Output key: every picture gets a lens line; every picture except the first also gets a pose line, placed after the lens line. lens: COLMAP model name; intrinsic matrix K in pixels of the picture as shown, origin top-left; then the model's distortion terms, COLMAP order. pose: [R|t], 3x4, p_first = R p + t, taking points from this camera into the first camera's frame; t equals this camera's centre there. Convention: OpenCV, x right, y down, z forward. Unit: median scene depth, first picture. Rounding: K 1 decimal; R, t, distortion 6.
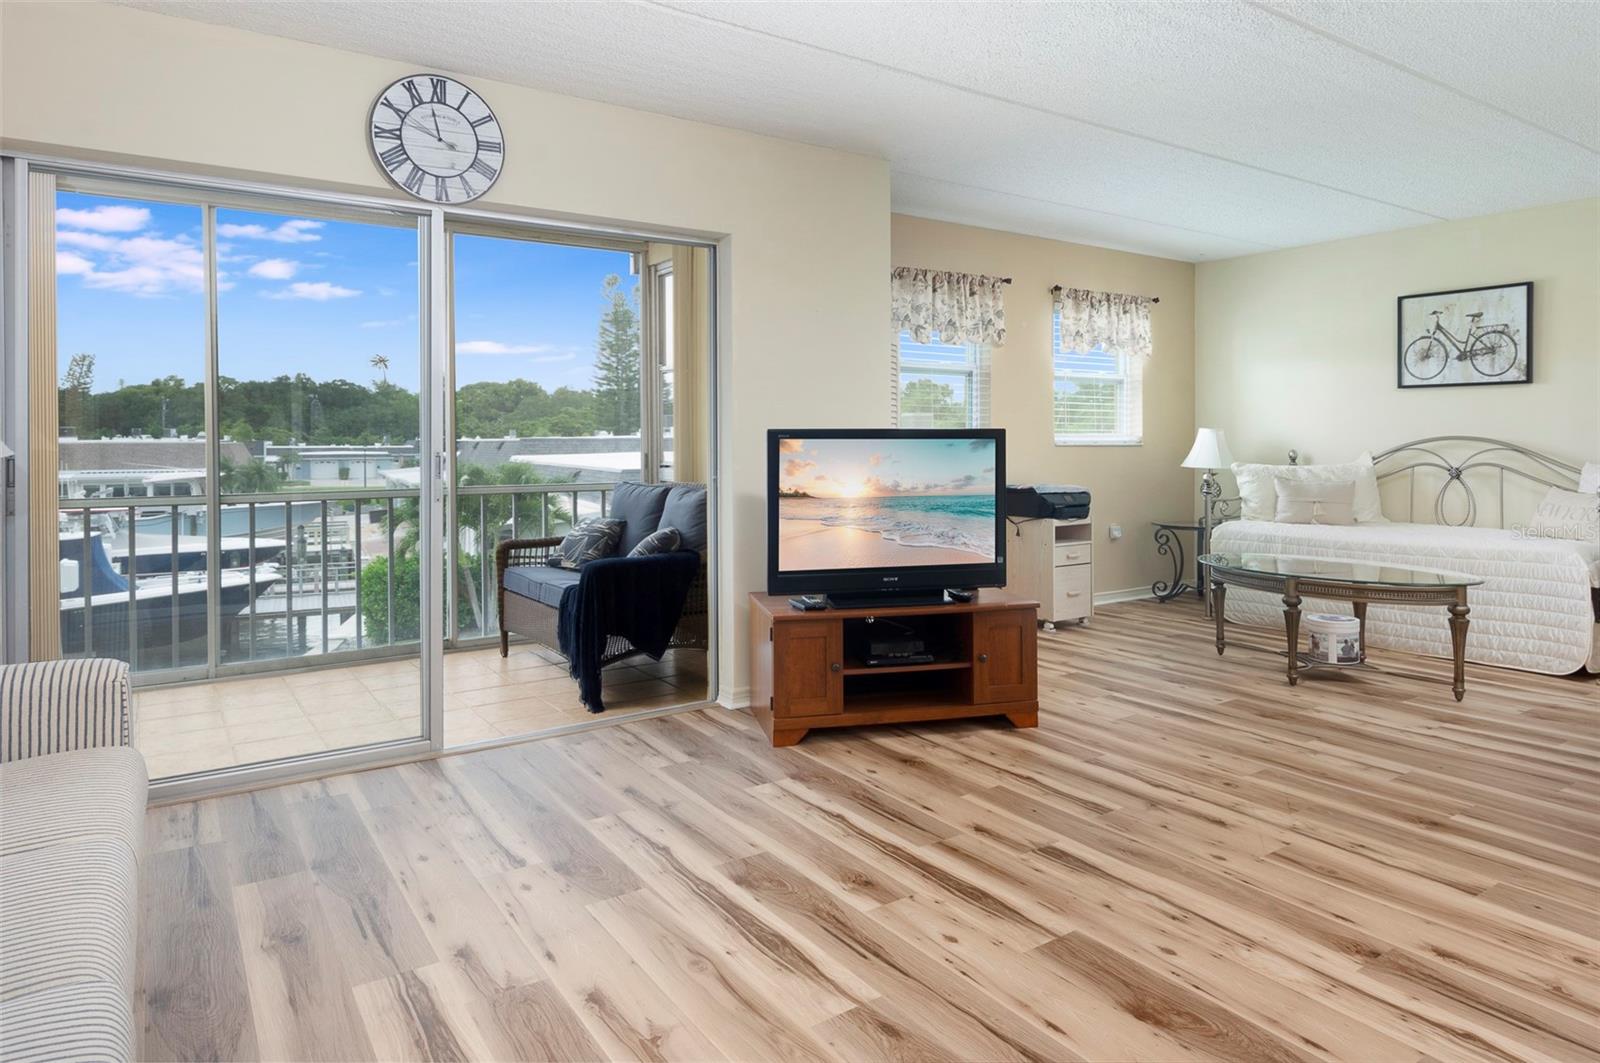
lens RADIAL K [[964.0, 0, 803.6], [0, 964.0, 463.3], [0, 0, 1]] dist [-0.012632, -0.000176]
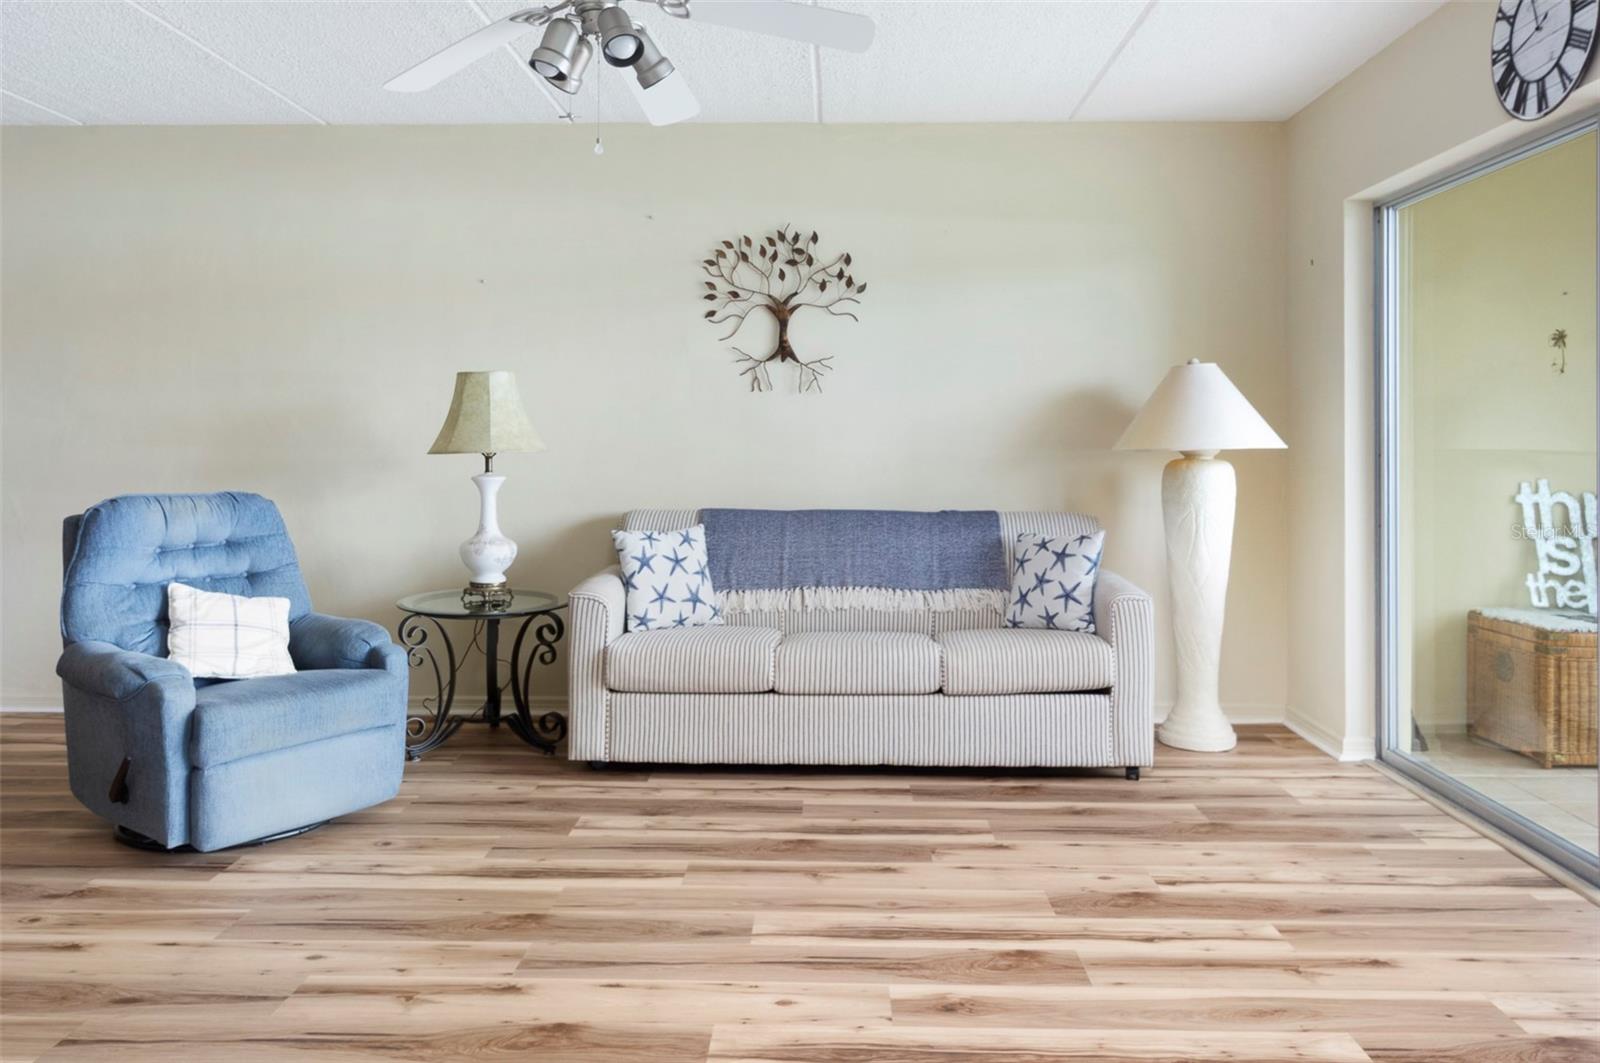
lens RADIAL K [[1182.6, 0, 805.5], [0, 1182.6, 441.8], [0, 0, 1]] dist [-0.003880, -0.000219]
pose [[-0.577688, 0.001651, -0.816256, 0.602176], [-0.021169, 0.999631, 0.017004, -0.023866], [0.815983, 0.027103, -0.577440, 0.952574]]
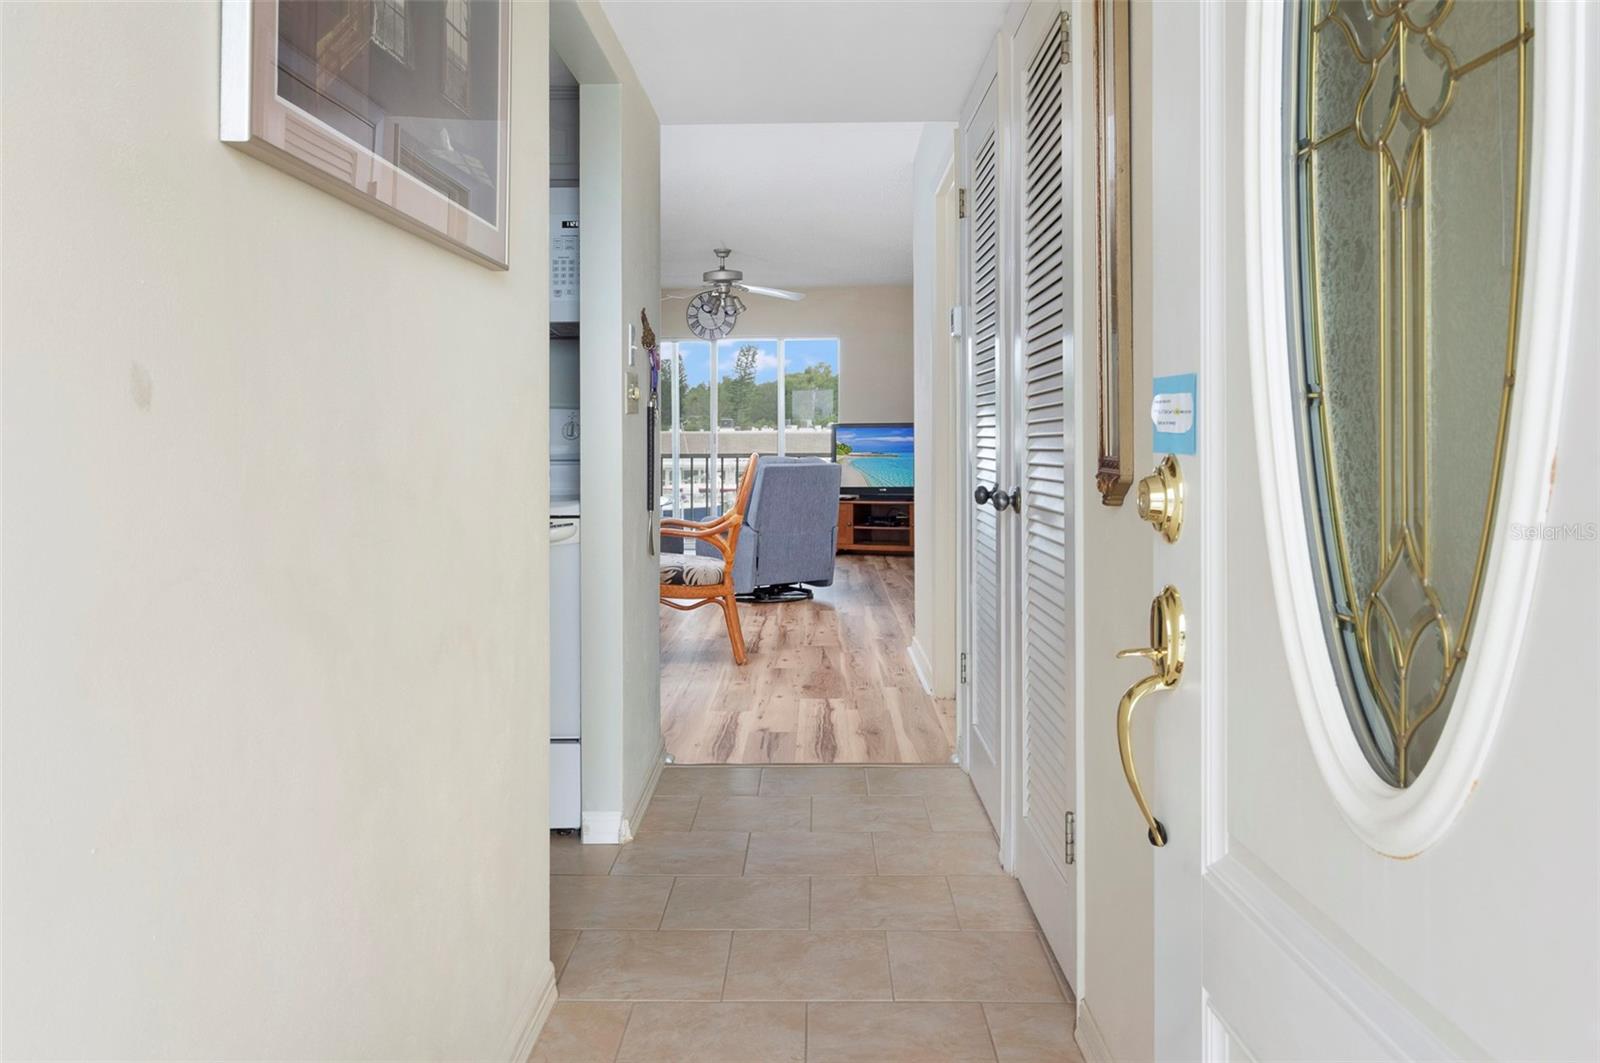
lens RADIAL K [[1200.0, 0, 800.0], [0, 1200.0, 531.5], [0, 0, 1]] dist [0.000098, -0.000032]
pose [[0.821639, 0.046751, -0.568088, 1.564135], [-0.012741, 0.997888, 0.063693, 0.042948], [0.569866, -0.045094, 0.820499, -1.456263]]
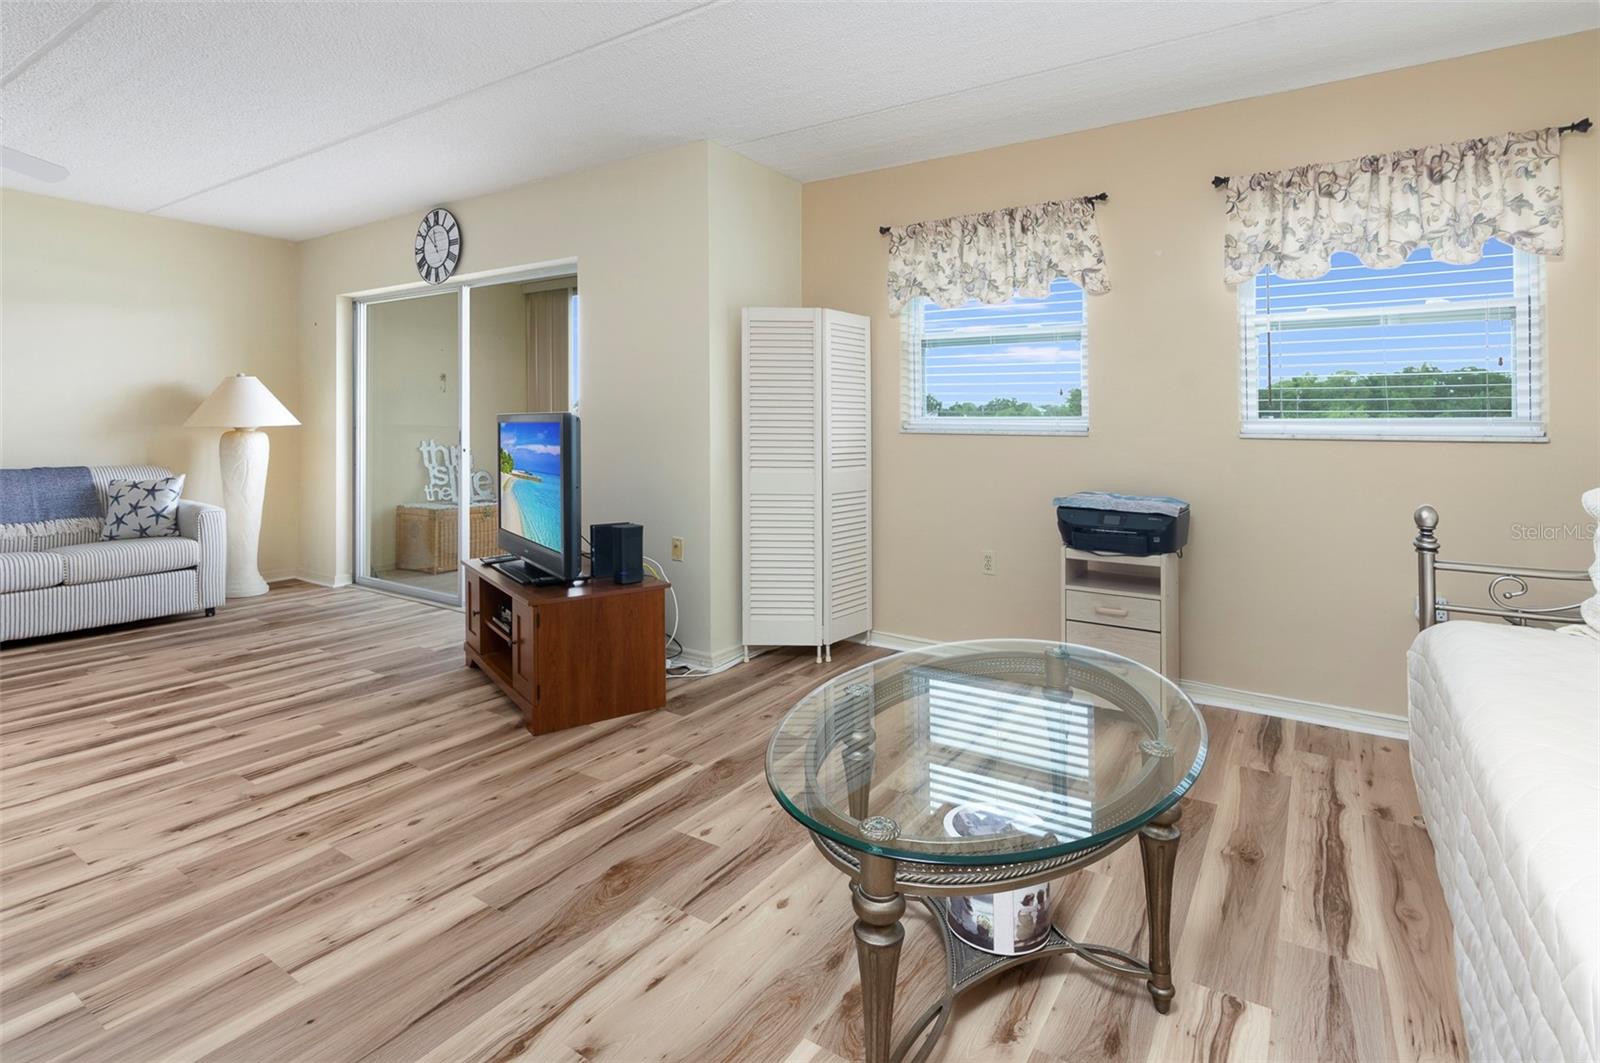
lens RADIAL K [[787.3, 0, 807.6], [0, 787.3, 428.7], [0, 0, 1]] dist [0.010370, 0.000336]
pose [[0.389576, 0.009511, -0.920945, 1.054515], [-0.030748, 0.999524, -0.002685, -0.024100], [0.920481, 0.029363, 0.389683, 0.952373]]
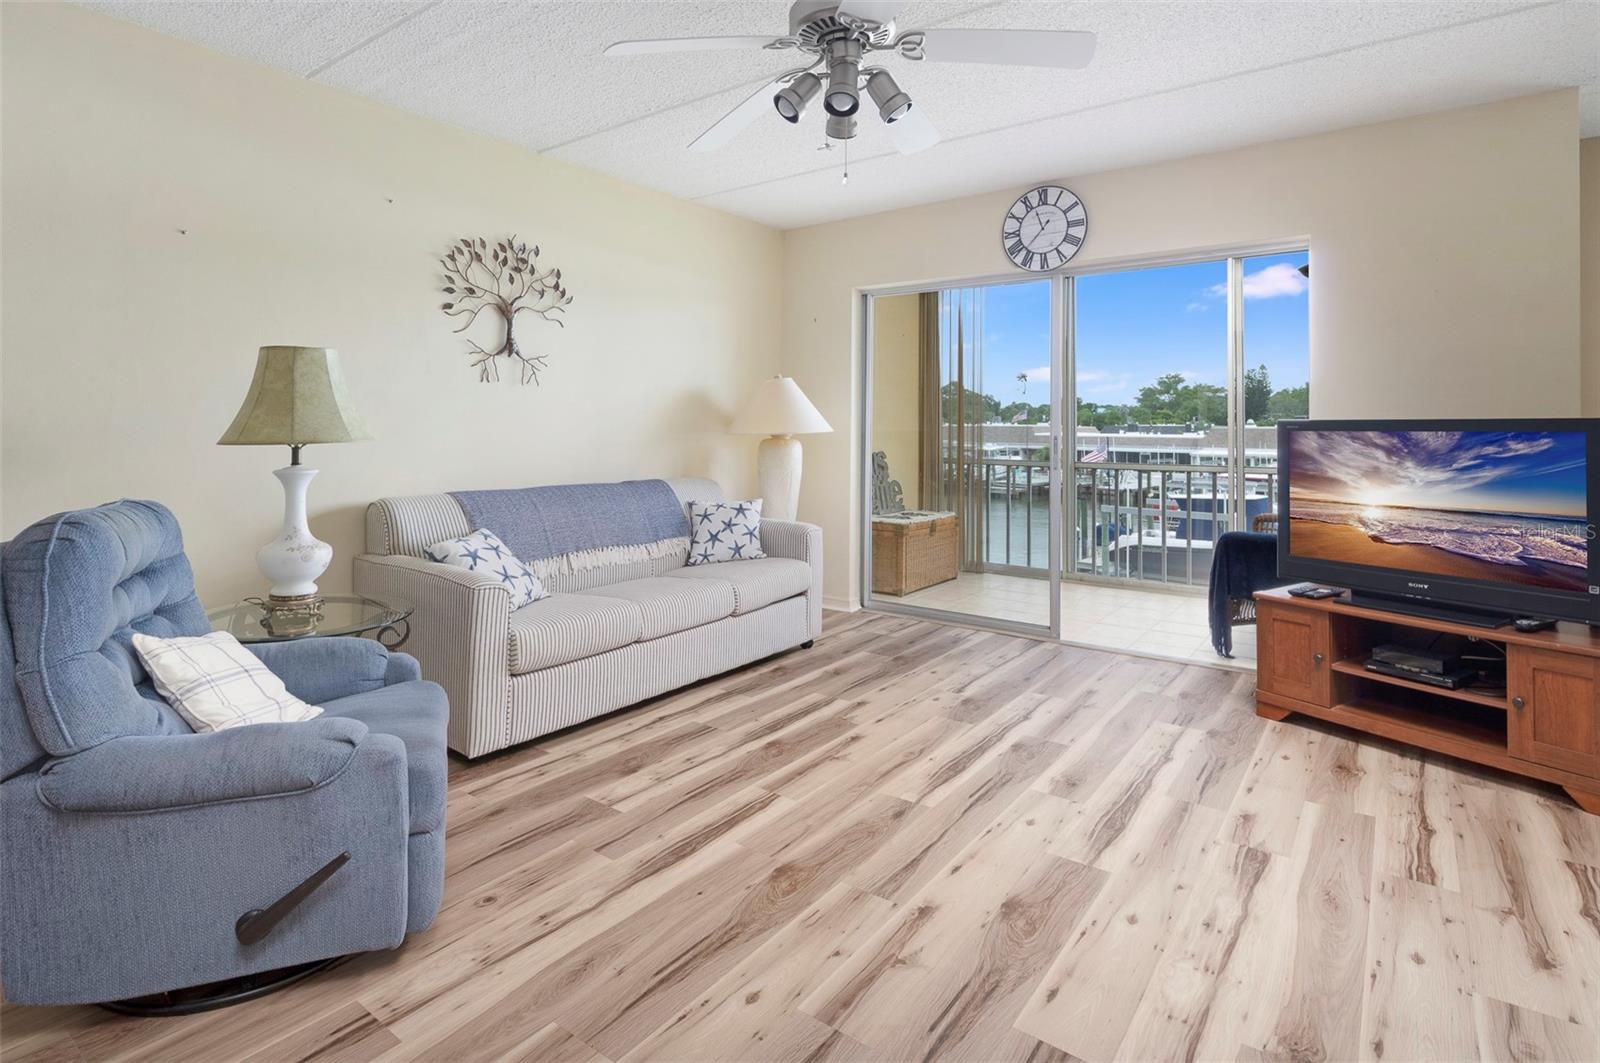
lens RADIAL K [[819.2, 0, 802.7], [0, 819.2, 419.8], [0, 0, 1]] dist [-0.007017, -0.000836]
pose [[0.337245, -0.002964, -0.941412, 0.625403], [-0.028016, 0.999521, -0.013183, -0.008485], [0.941000, 0.030820, 0.337000, 0.196246]]
